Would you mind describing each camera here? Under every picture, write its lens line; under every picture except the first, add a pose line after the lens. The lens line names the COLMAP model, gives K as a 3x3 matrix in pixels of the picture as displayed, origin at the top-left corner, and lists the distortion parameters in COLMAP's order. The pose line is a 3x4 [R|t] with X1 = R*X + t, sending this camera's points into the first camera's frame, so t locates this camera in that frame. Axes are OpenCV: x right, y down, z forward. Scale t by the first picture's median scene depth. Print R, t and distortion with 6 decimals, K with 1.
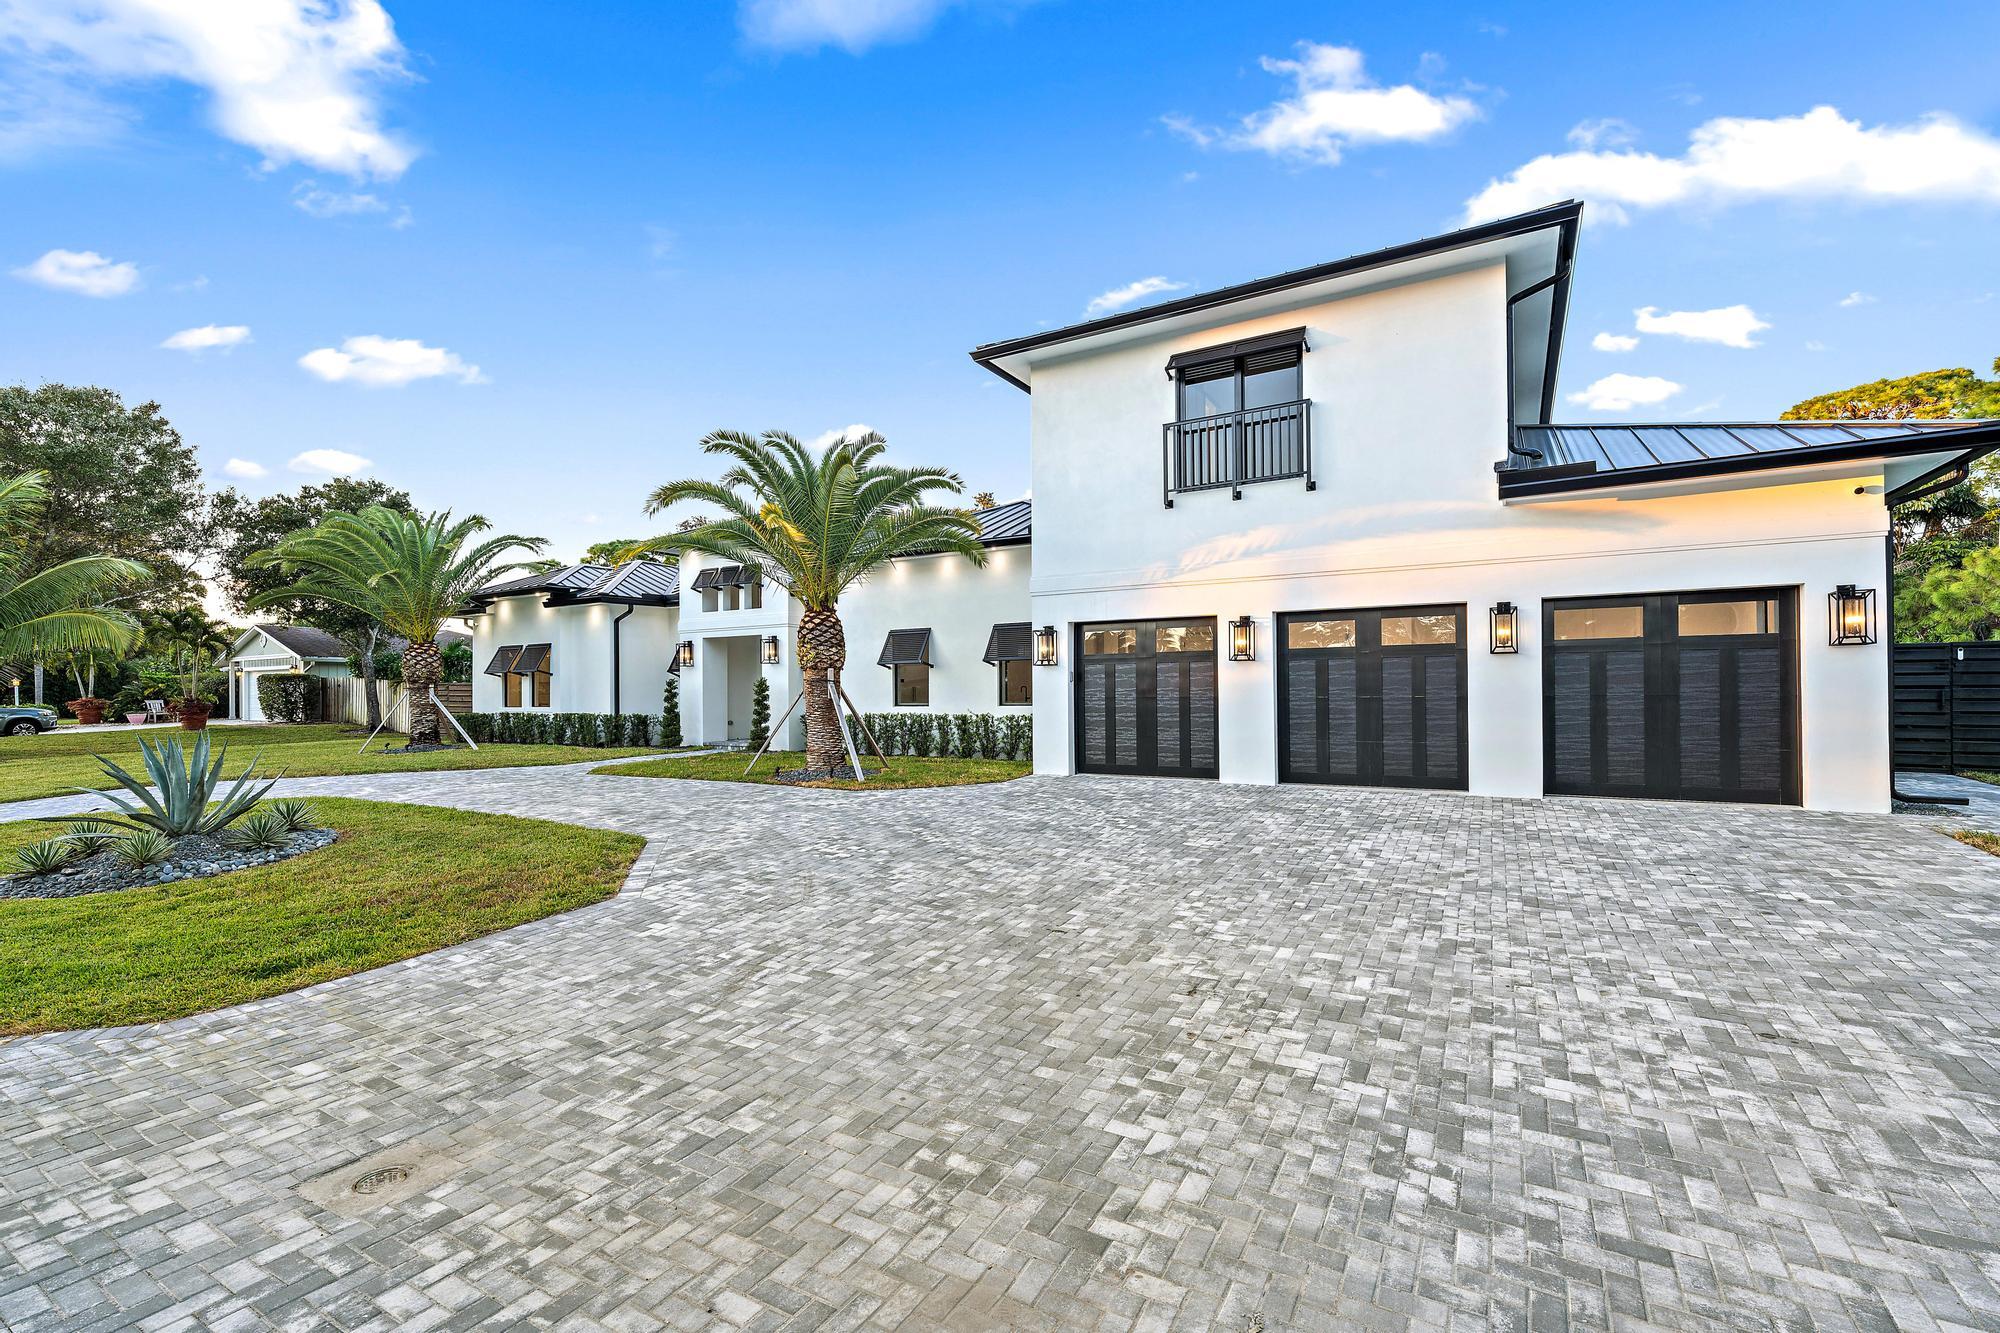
lens RADIAL K [[847.5, 0, 1007.3], [0, 847.5, 699.1], [0, 0, 1]] dist [0.001426, 0.000342]
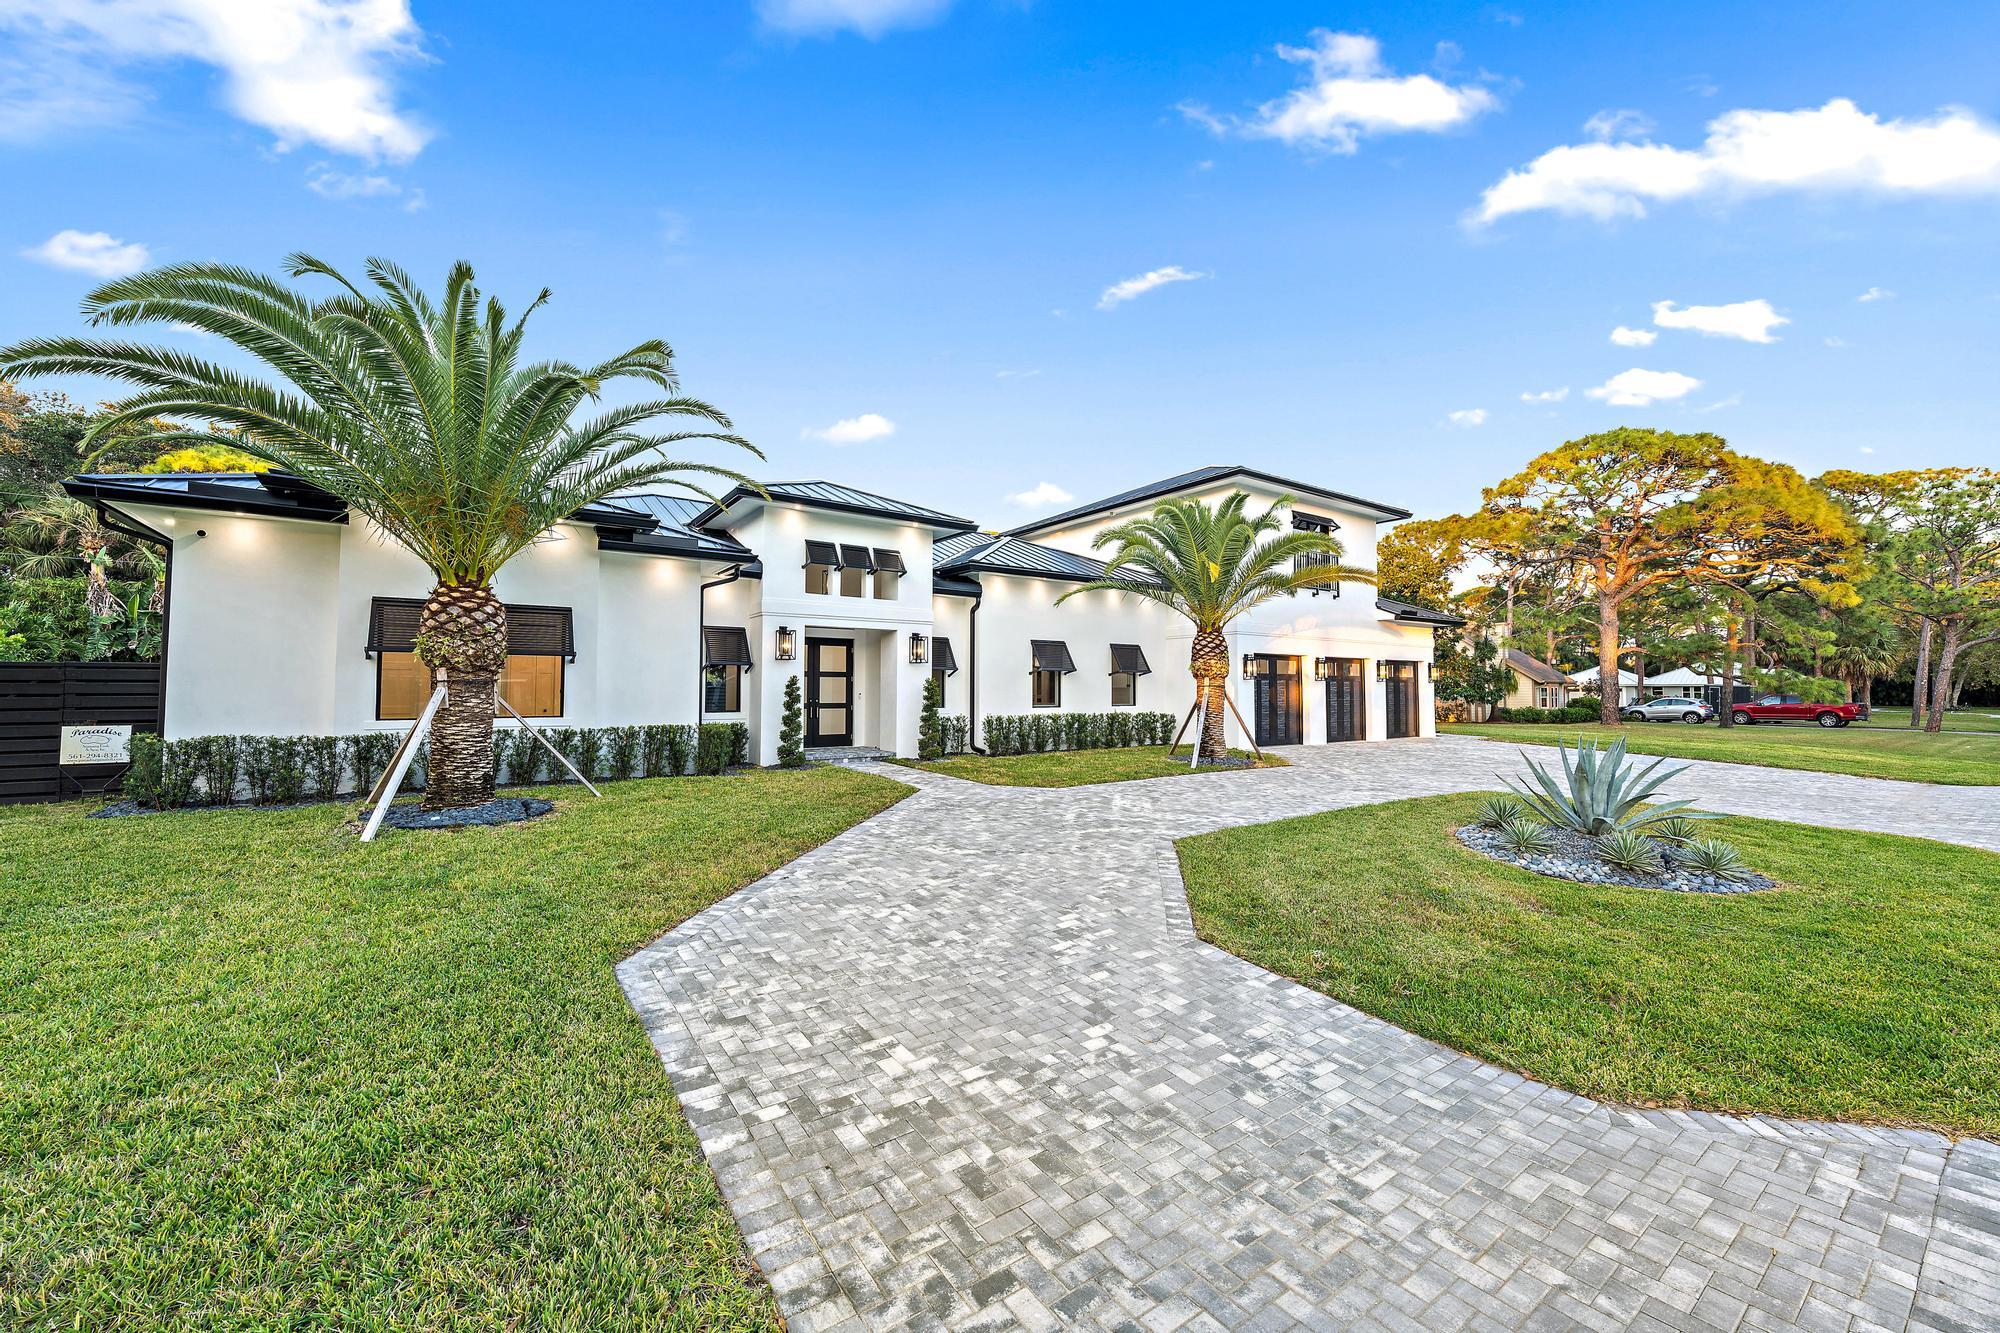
lens RADIAL K [[781.3, 0, 1000.0], [0, 781.3, 666.5], [0, 0, 1]] dist [-0.002682, 0.000198]
pose [[0.409758, 0.035765, 0.911493, -1.438588], [0.002604, 0.999181, -0.040377, -0.005905], [-0.912191, 0.018918, 0.409329, 0.818656]]
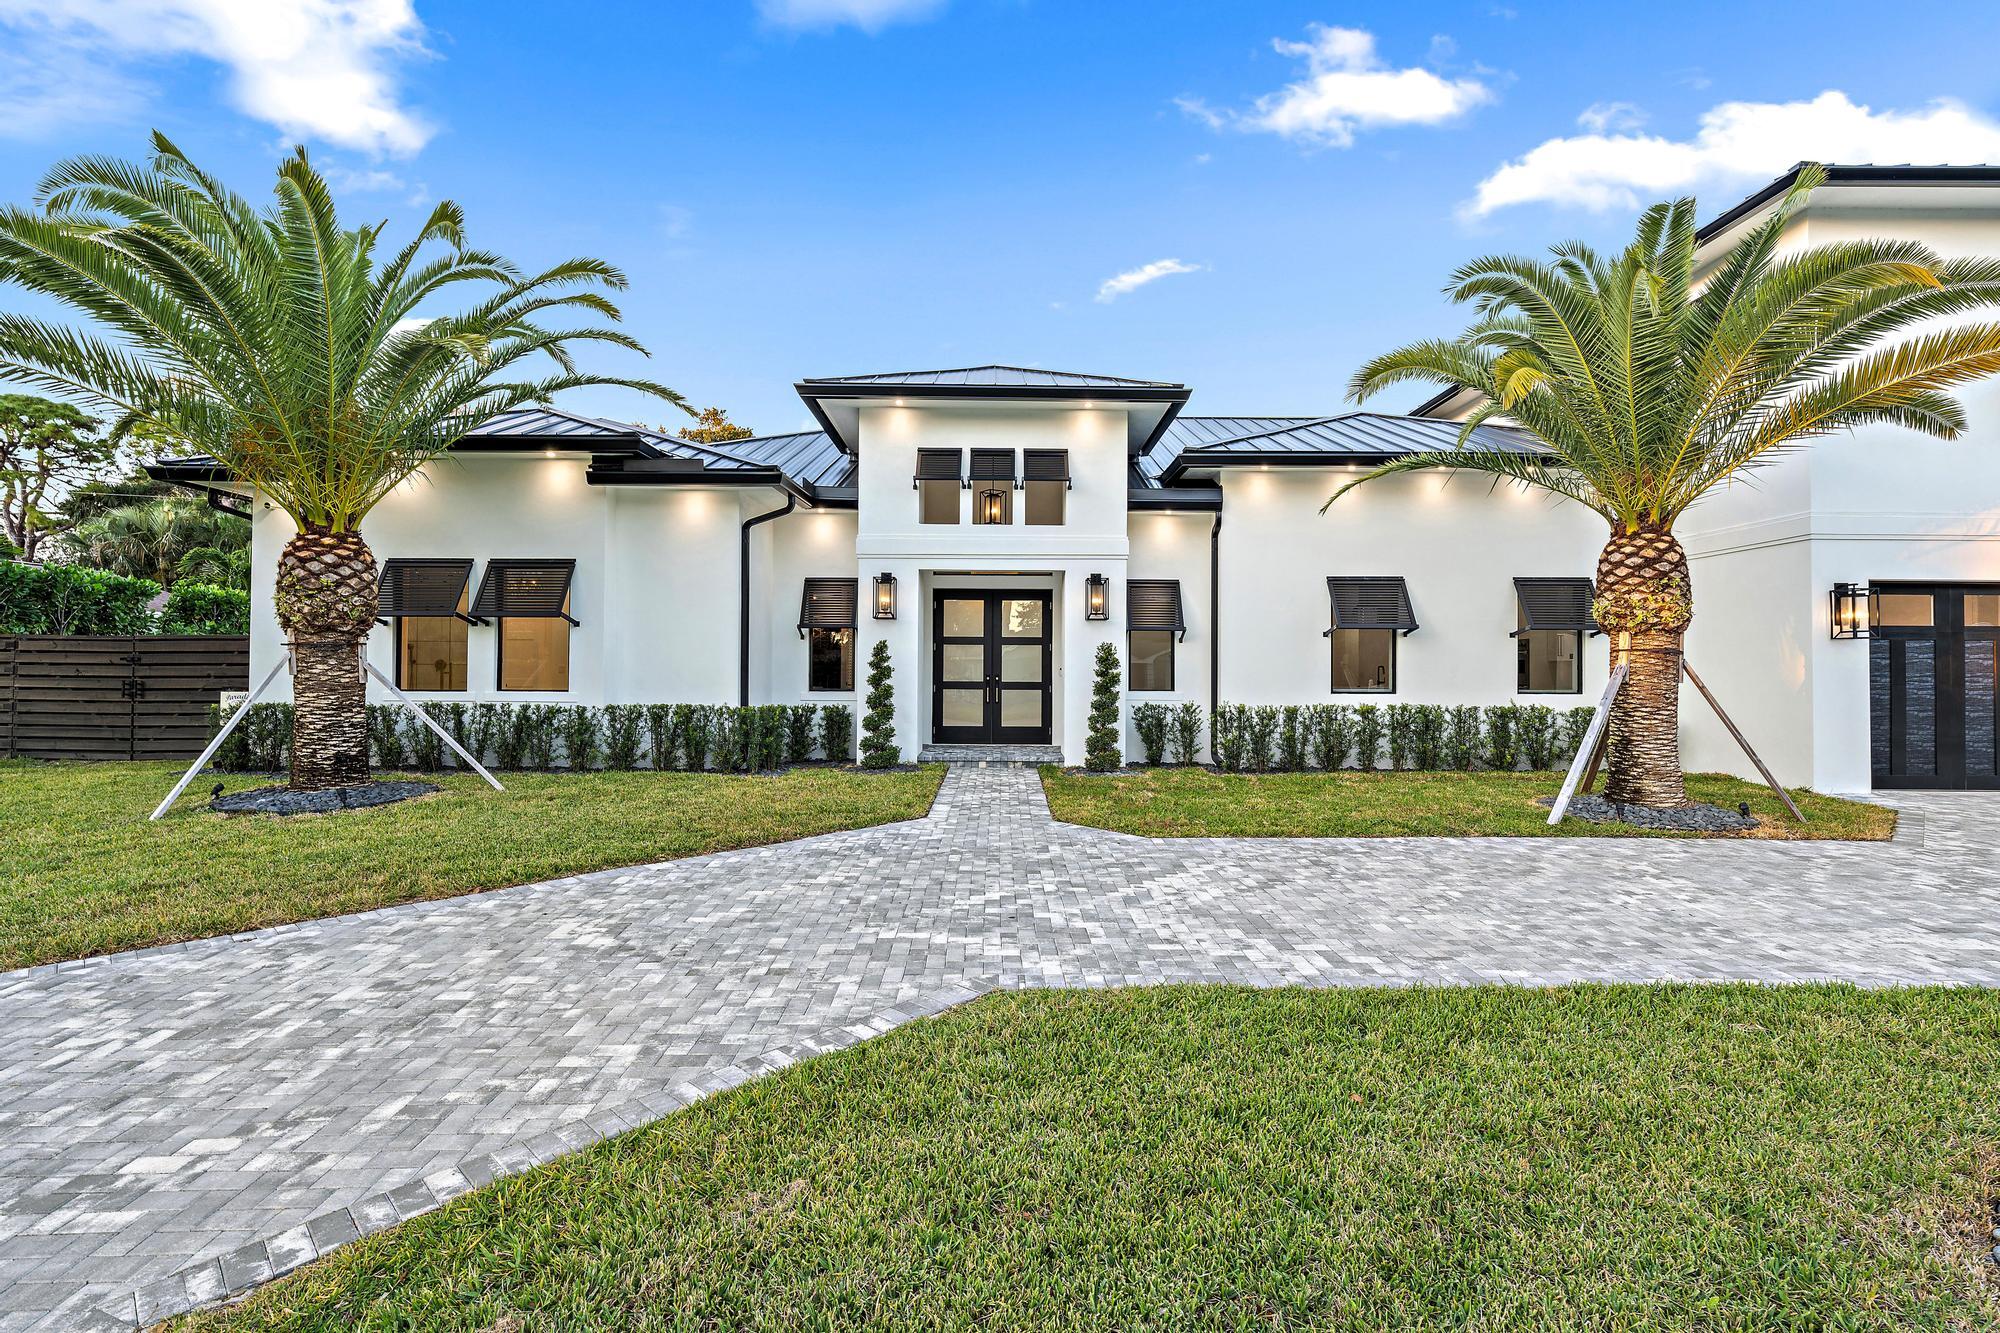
lens RADIAL K [[952.5, 0, 1000.0], [0, 952.5, 666.5], [0, 0, 1]] dist [0.004472, -0.000348]
pose [[0.865691, 0.015280, 0.500346, -0.951036], [-0.007705, 0.999822, -0.017201, 0.002659], [-0.500520, 0.011035, 0.865655, 0.658653]]
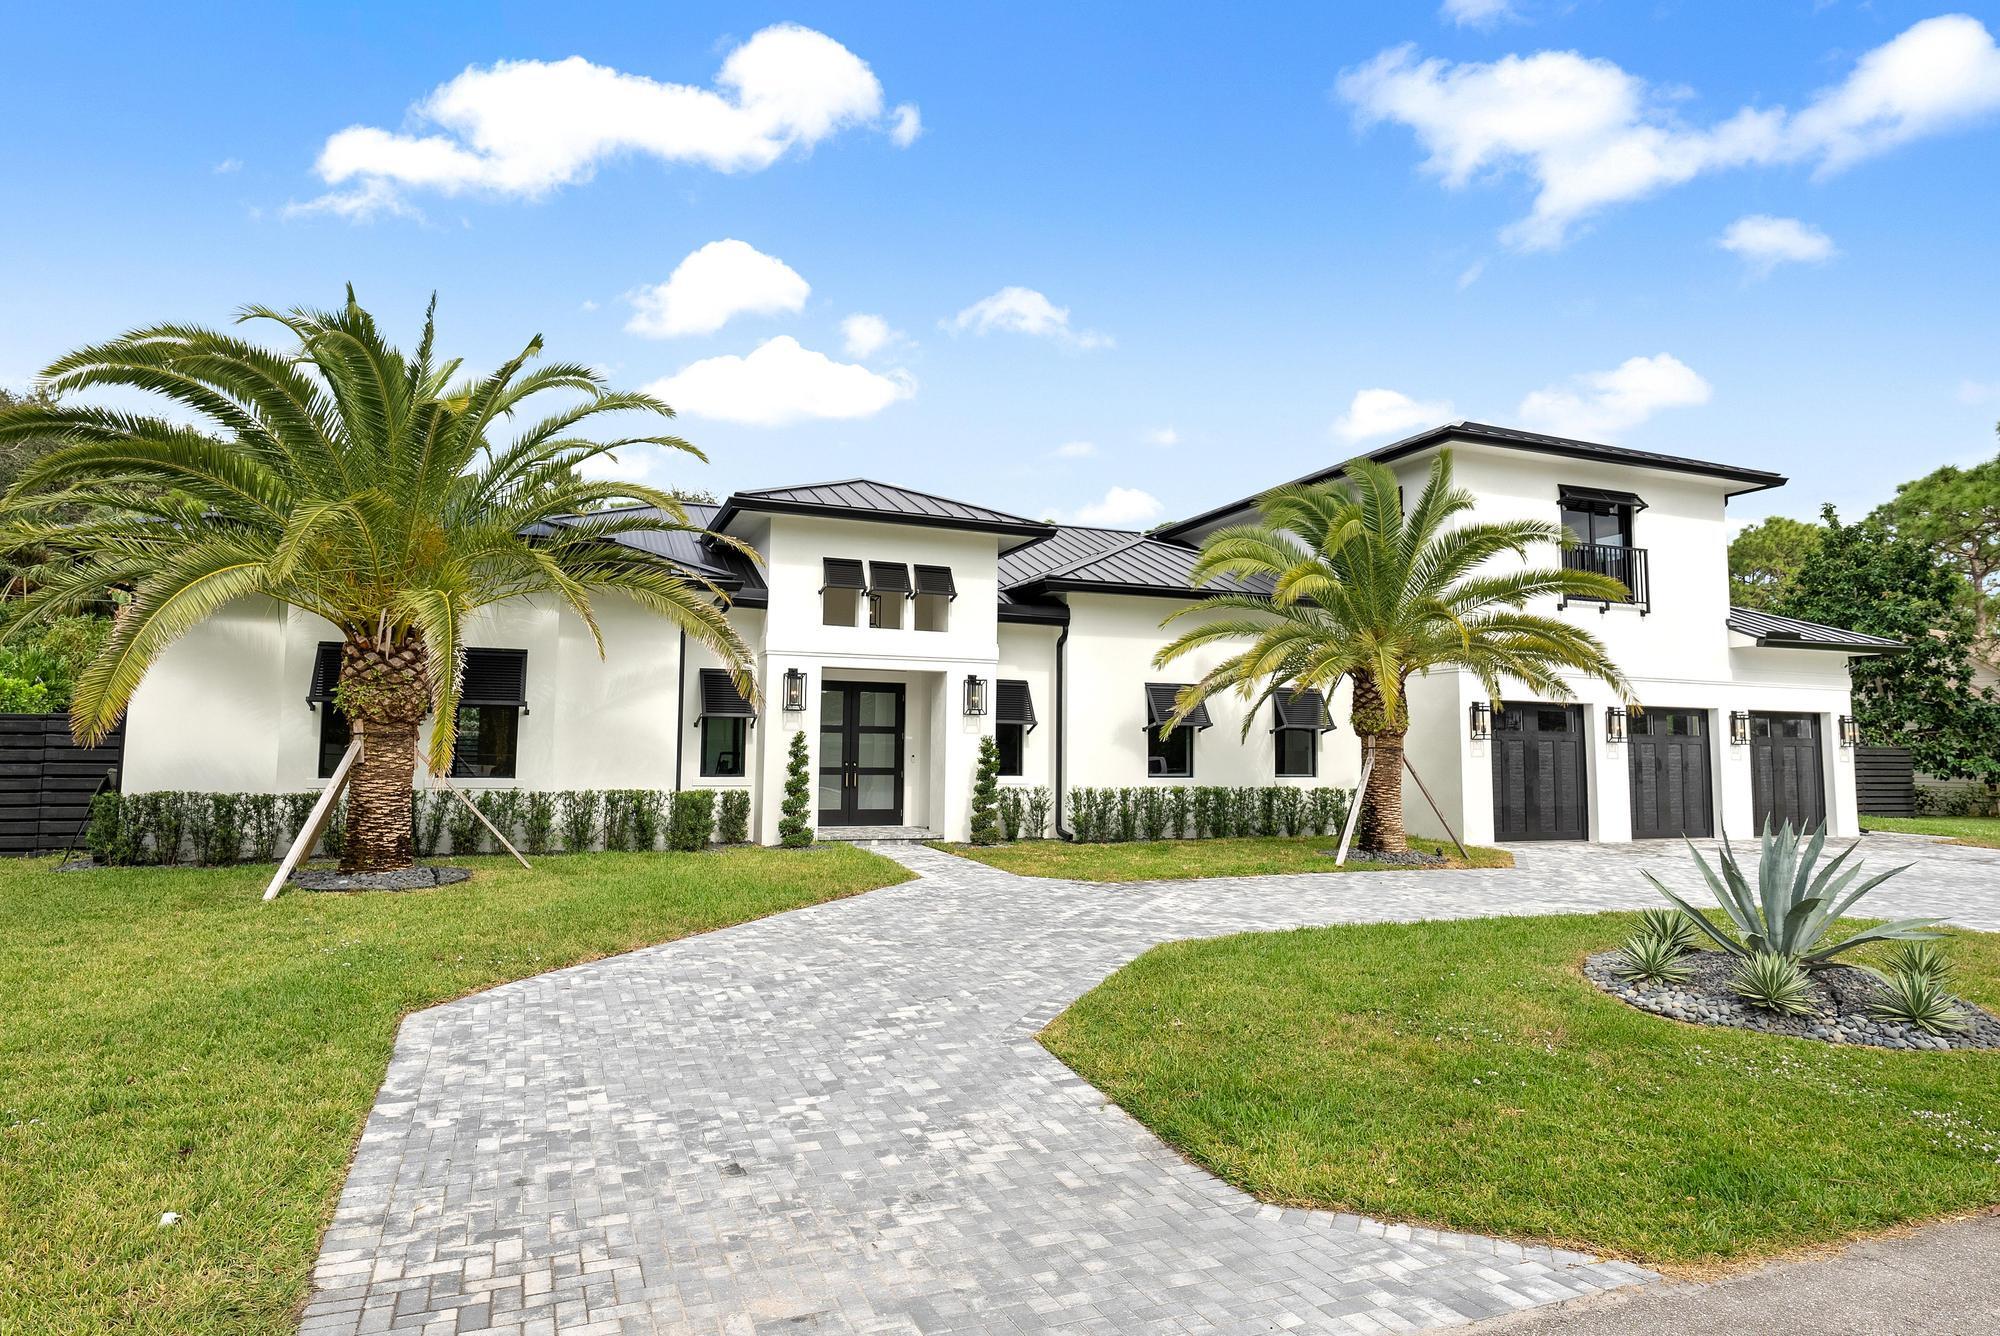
lens RADIAL K [[1180.3, 0, 1000.0], [0, 1180.3, 668.0], [0, 0, 1]] dist [0.003394, 0.001893]
pose [[0.612373, 0.072367, 0.787250, -1.452760], [-0.007868, 0.996310, -0.085465, 0.001994], [-0.790530, 0.046142, 0.610683, 0.568908]]
